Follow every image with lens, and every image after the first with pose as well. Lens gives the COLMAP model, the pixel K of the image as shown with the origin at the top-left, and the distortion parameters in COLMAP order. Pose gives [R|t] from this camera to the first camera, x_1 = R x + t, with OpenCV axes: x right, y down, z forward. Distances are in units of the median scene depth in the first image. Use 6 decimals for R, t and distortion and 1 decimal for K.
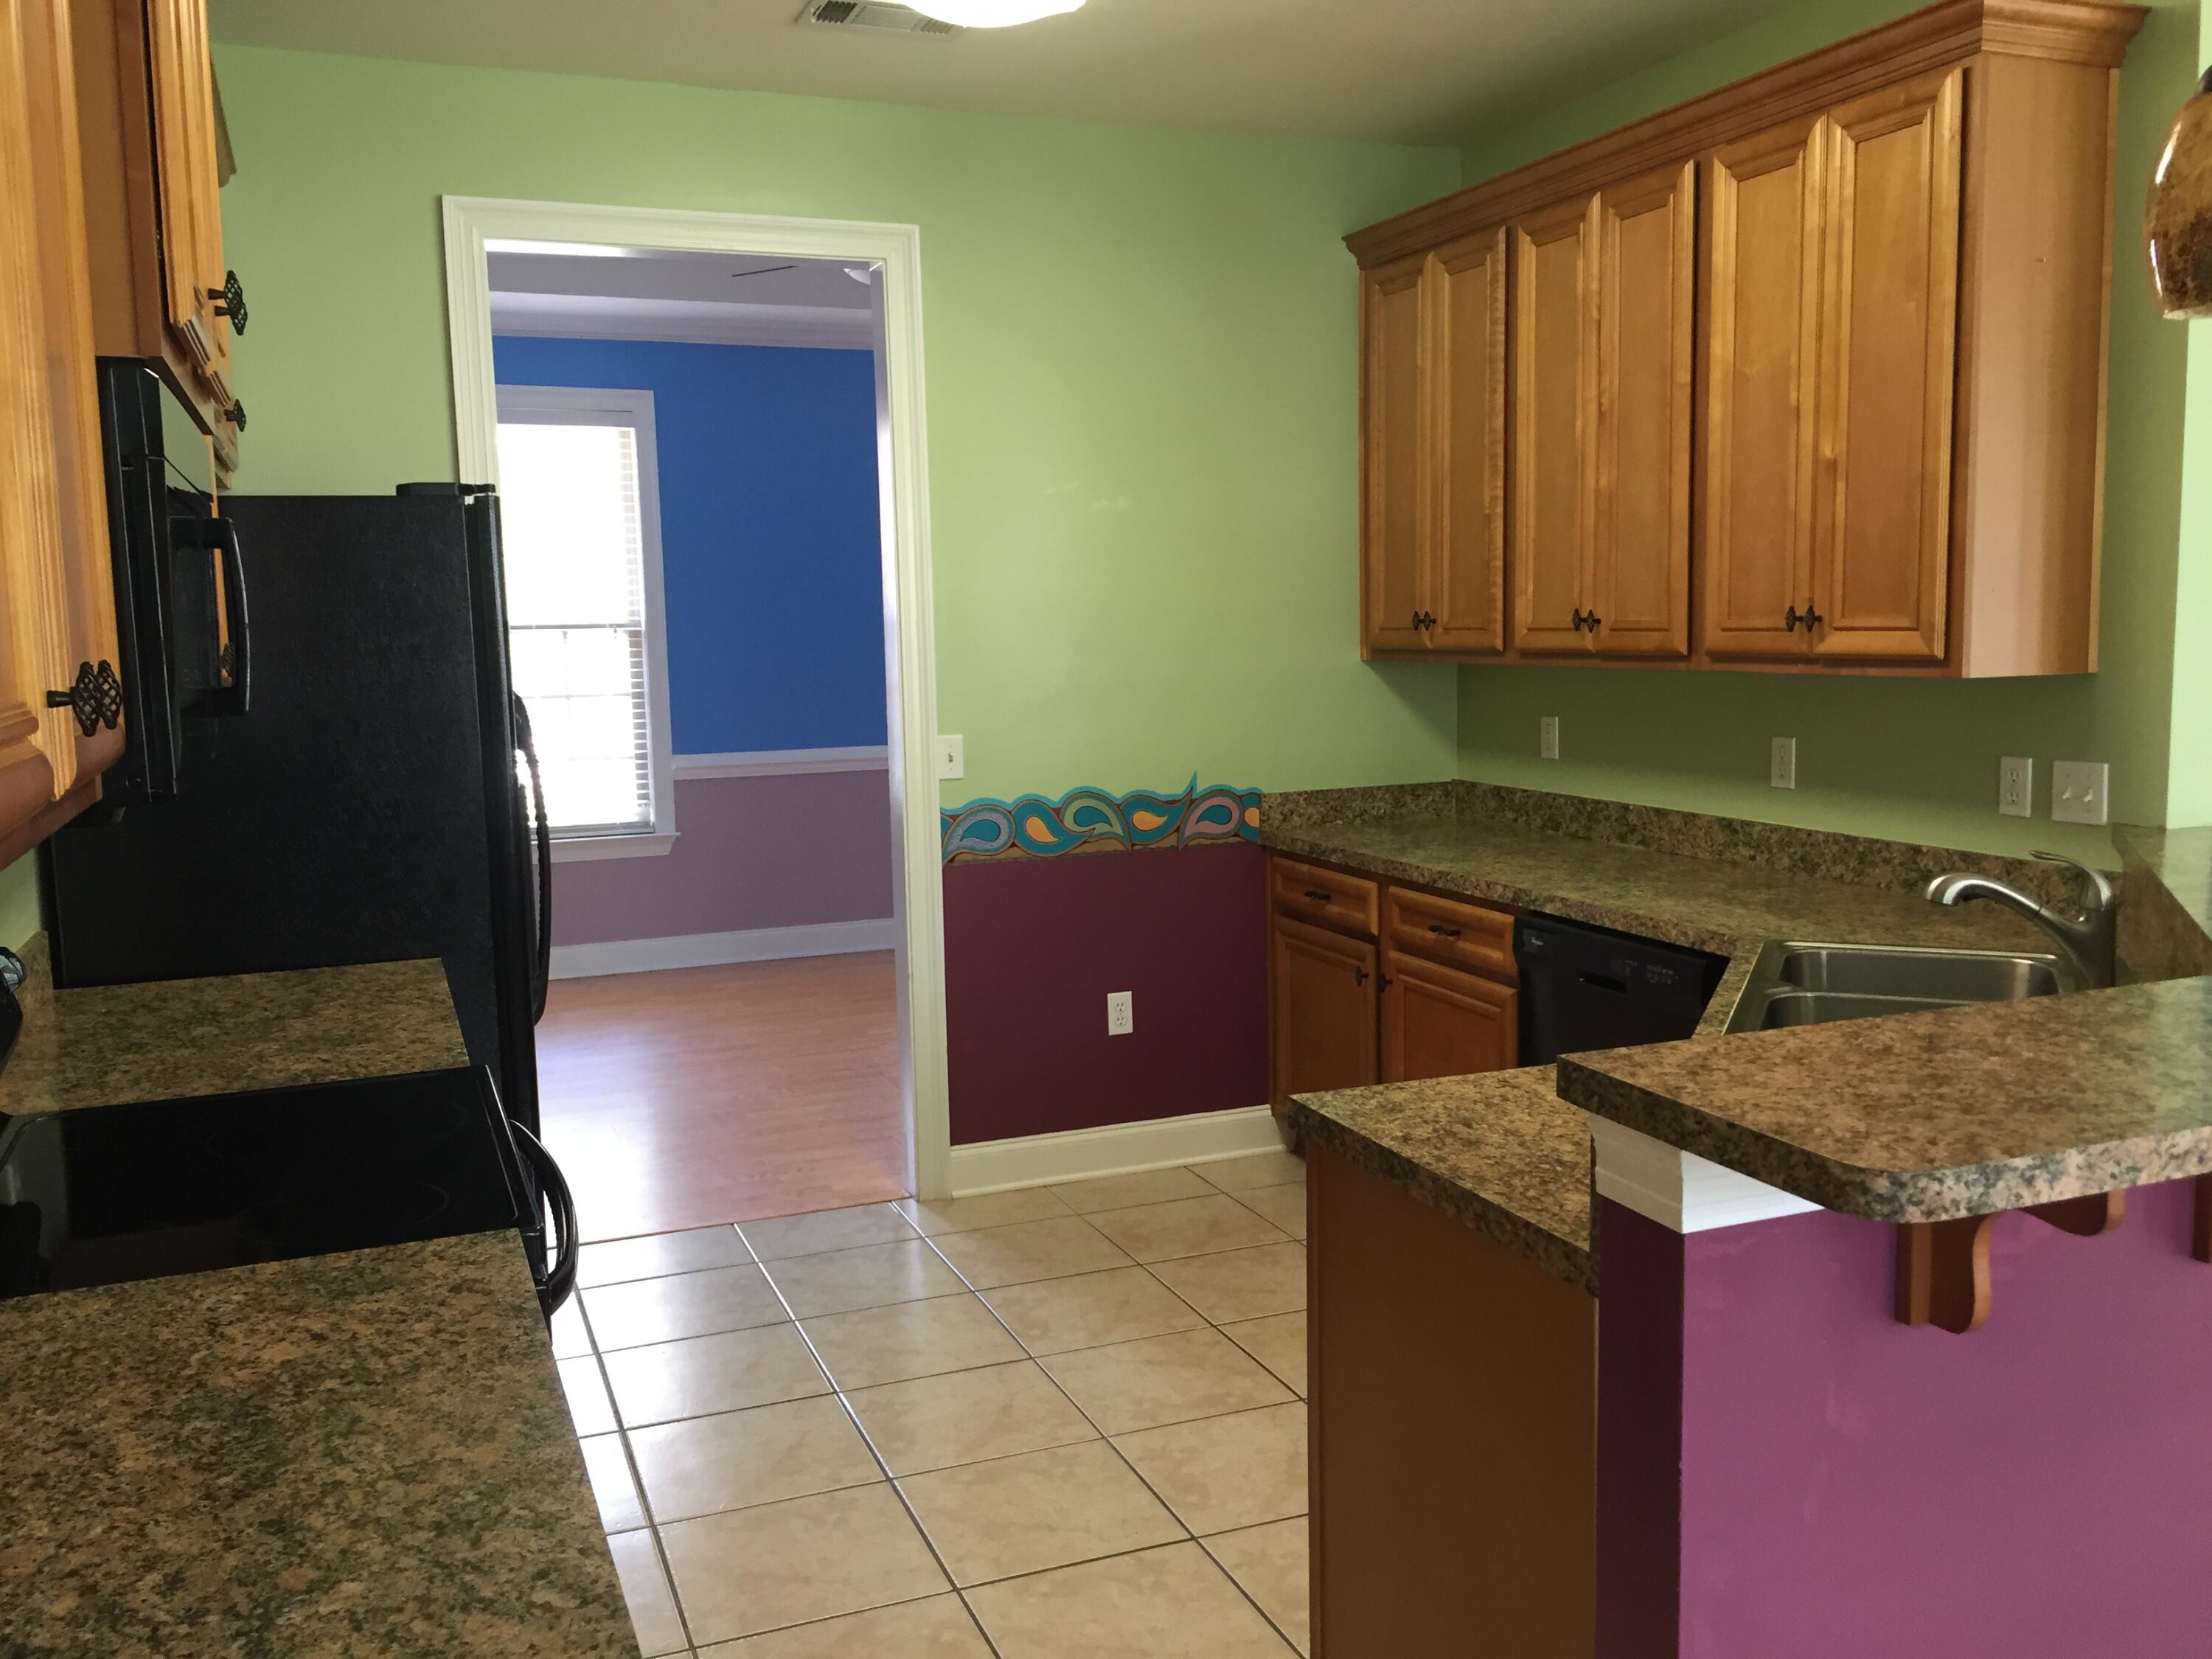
lens RADIAL K [[1886.0, 0, 1106.0], [0, 1886.0, 829.5], [0, 0, 1]] dist [0.064958, -0.000875]
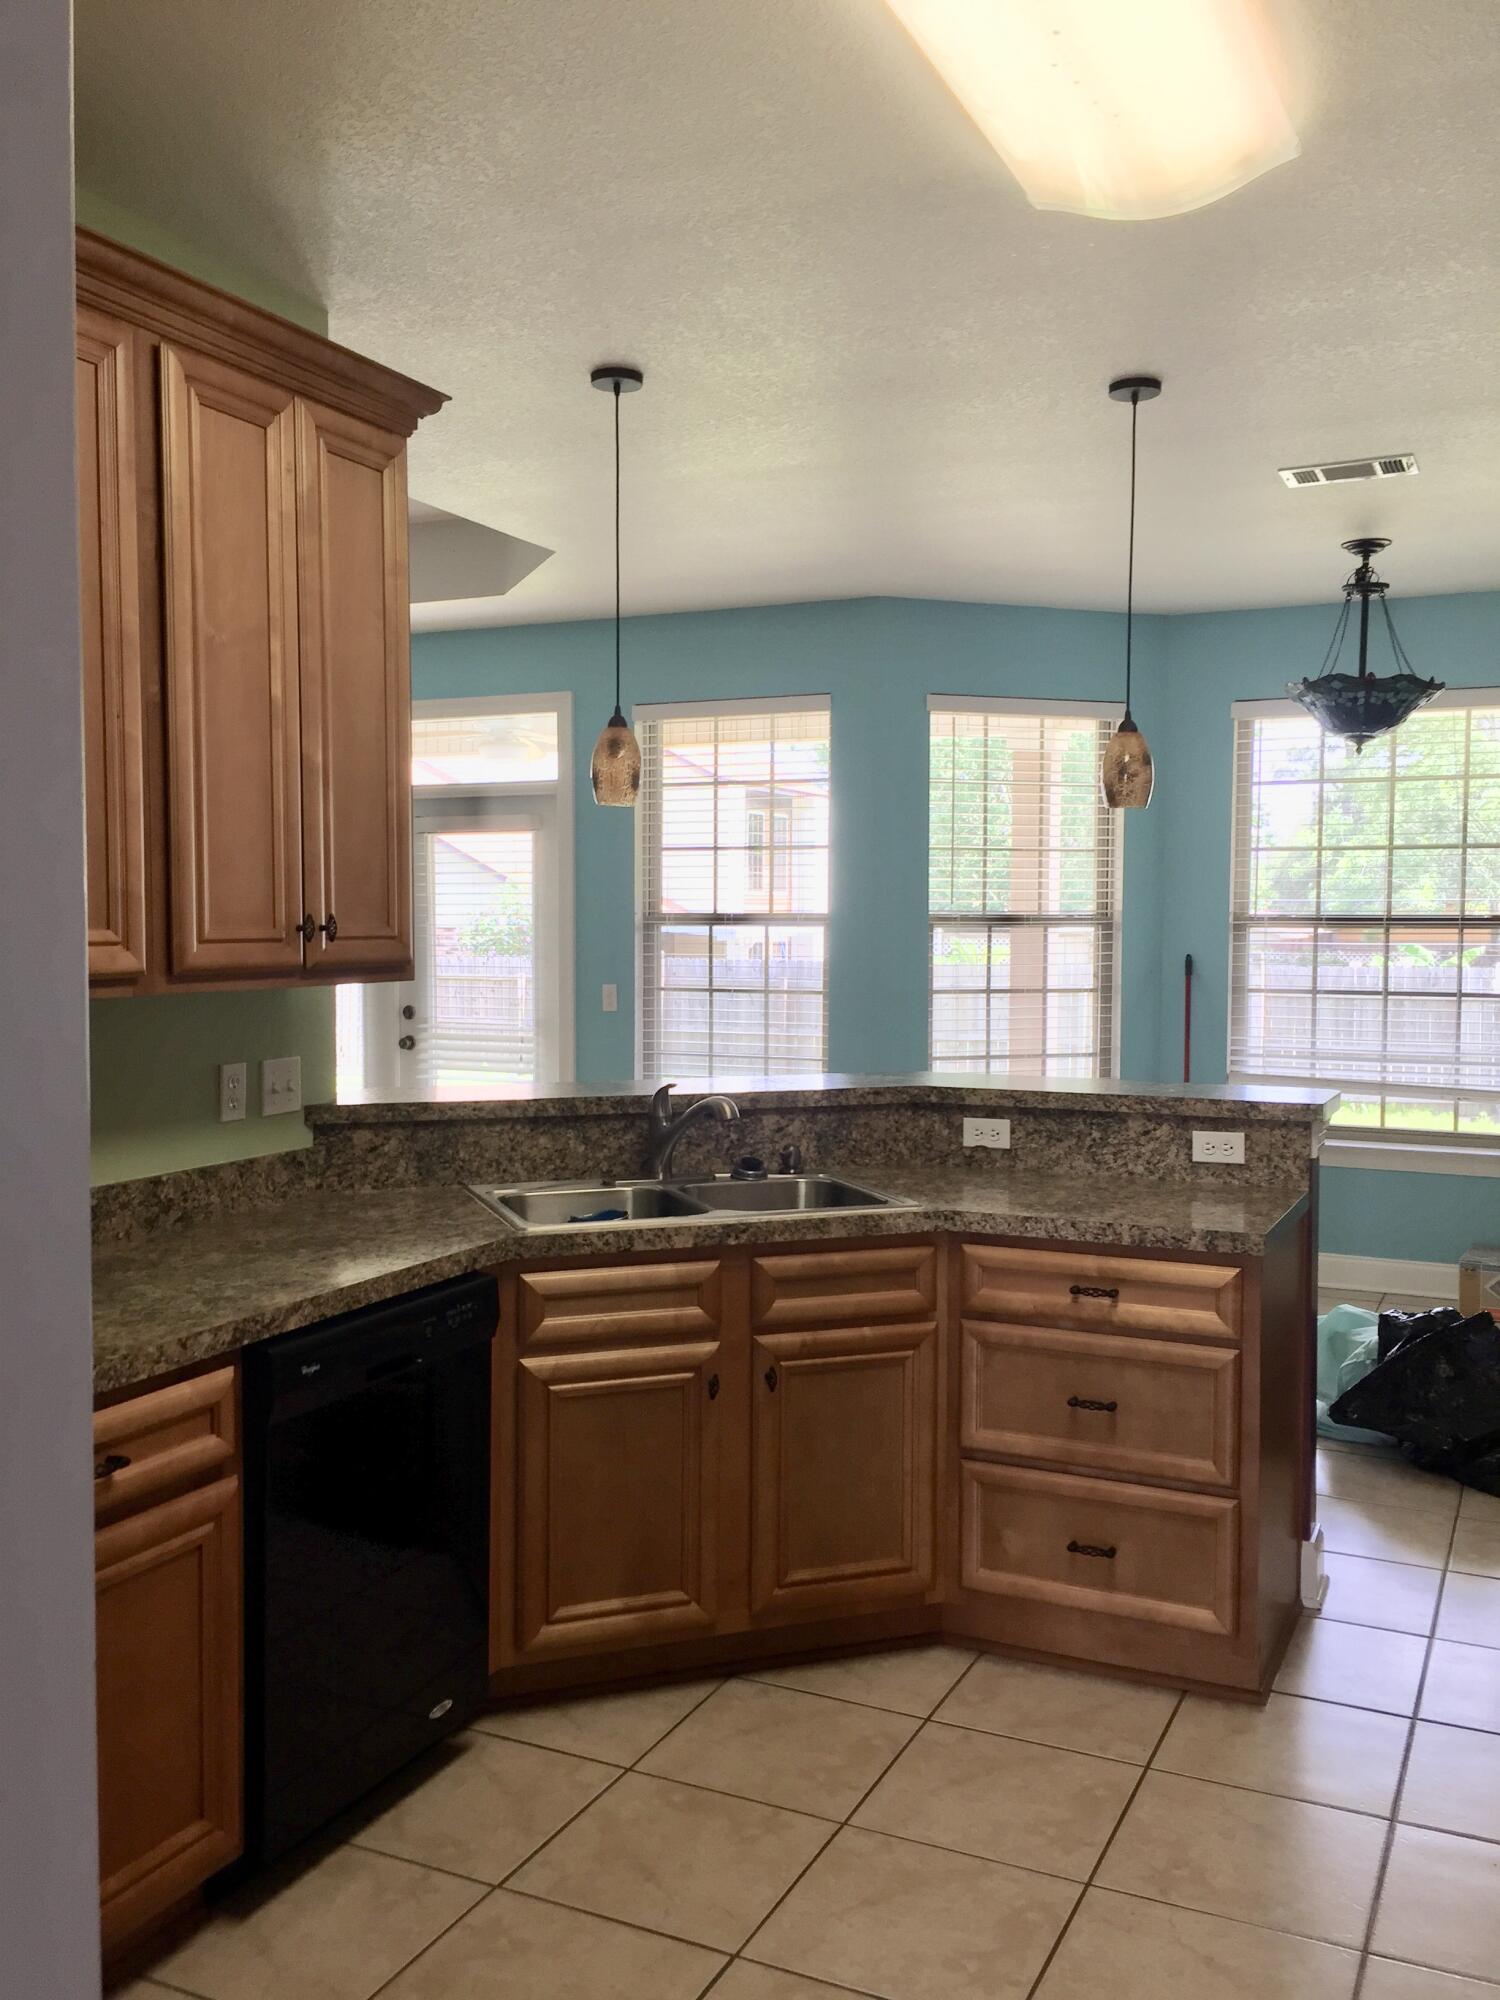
lens RADIAL K [[1705.3, 0, 750.0], [0, 1705.3, 1000.0], [0, 0, 1]] dist [0.064958, -0.000875]
pose [[-0.675549, -0.017851, 0.737099, -0.373178], [0.098919, 0.988475, 0.114598, -0.140934], [-0.730650, 0.150330, -0.665997, 1.314609]]
